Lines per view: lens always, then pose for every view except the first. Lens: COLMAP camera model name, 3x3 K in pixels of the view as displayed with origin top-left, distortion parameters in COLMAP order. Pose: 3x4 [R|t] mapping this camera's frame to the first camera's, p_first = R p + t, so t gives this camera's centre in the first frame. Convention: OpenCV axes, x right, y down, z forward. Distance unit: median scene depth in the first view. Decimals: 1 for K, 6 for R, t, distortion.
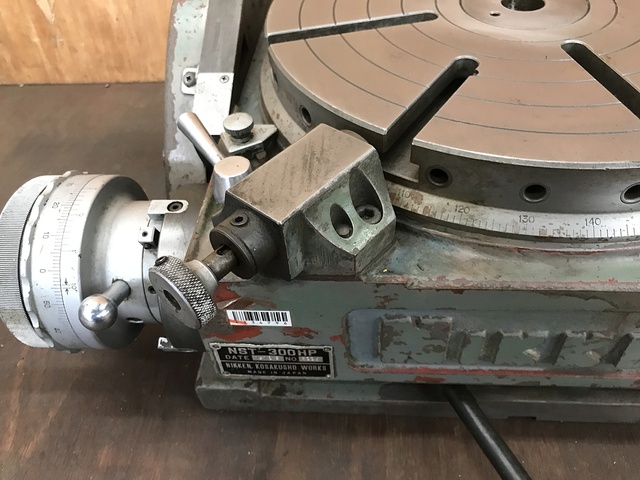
lens RADIAL K [[524.1, 0, 329.8], [0, 524.1, 224.8], [0, 0, 1]] dist [0.003811, 0.001296]
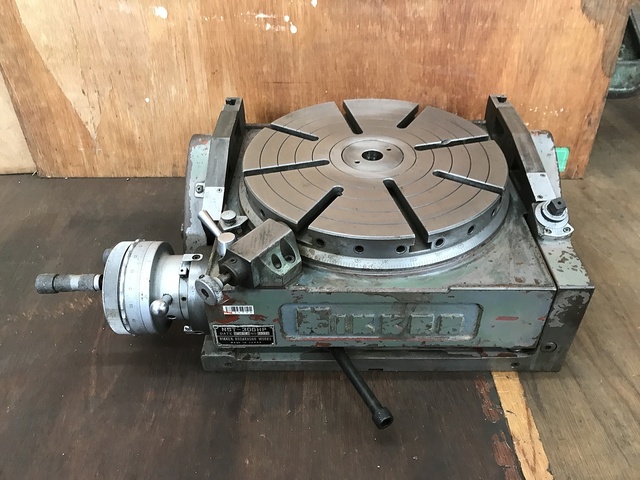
lens RADIAL K [[524.1, 0, 319.8], [0, 524.1, 228.7], [0, 0, 1]] dist [0.003811, 0.001296]
pose [[0.998624, 0.003353, 0.052329, 0.070201], [0.002683, 0.993379, -0.114854, 0.087295], [-0.052367, 0.114836, 0.992003, -1.007571]]
